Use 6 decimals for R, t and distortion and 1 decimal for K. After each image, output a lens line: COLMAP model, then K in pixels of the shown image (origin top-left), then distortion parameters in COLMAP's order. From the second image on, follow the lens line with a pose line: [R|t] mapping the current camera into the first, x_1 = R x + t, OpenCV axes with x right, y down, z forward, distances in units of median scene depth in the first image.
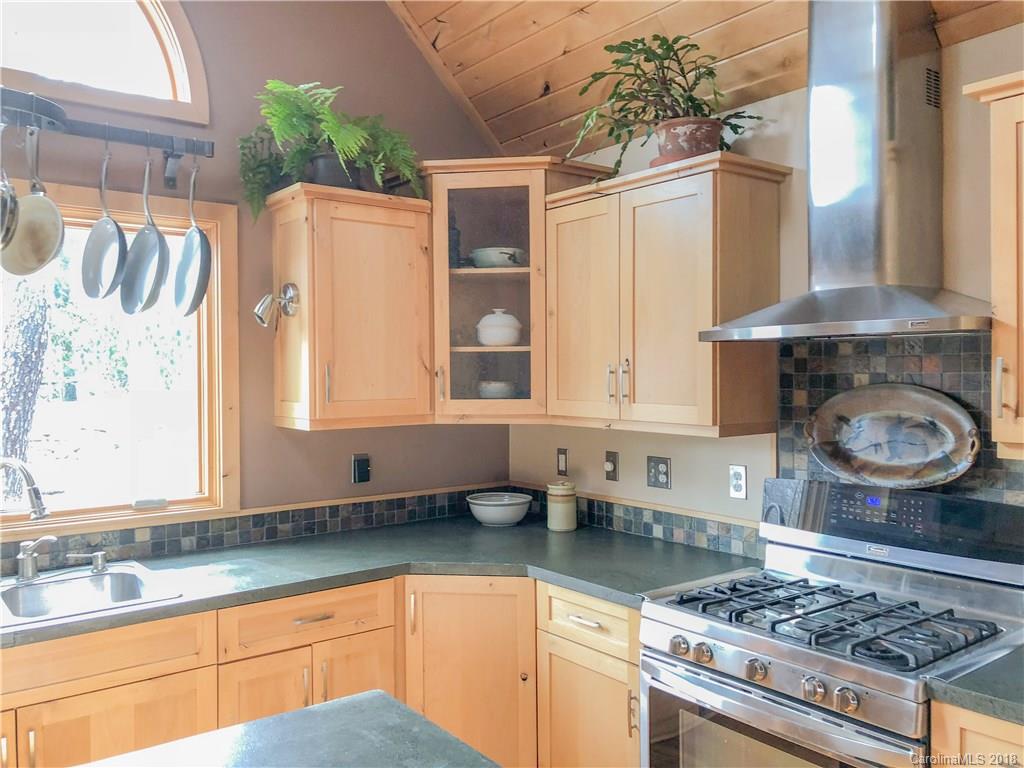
lens RADIAL K [[833.8, 0, 512.0], [0, 833.8, 384.0], [0, 0, 1]] dist [0.053078, -0.051090]
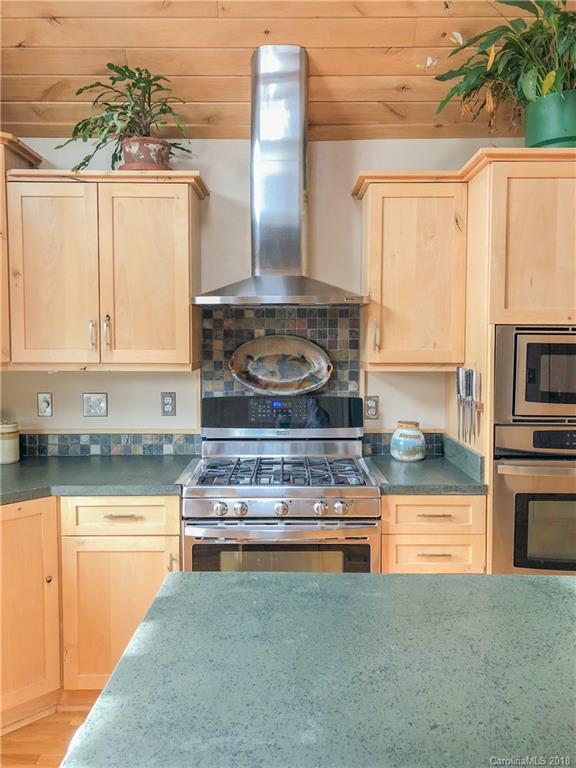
lens RADIAL K [[625.4, 0, 288.0], [0, 625.4, 384.0], [0, 0, 1]] dist [0.053078, -0.051090]
pose [[0.608891, -0.050082, 0.791672, -0.492052], [0.008751, 0.998368, 0.056427, 0.024645], [-0.793206, -0.027430, 0.608335, 0.196526]]
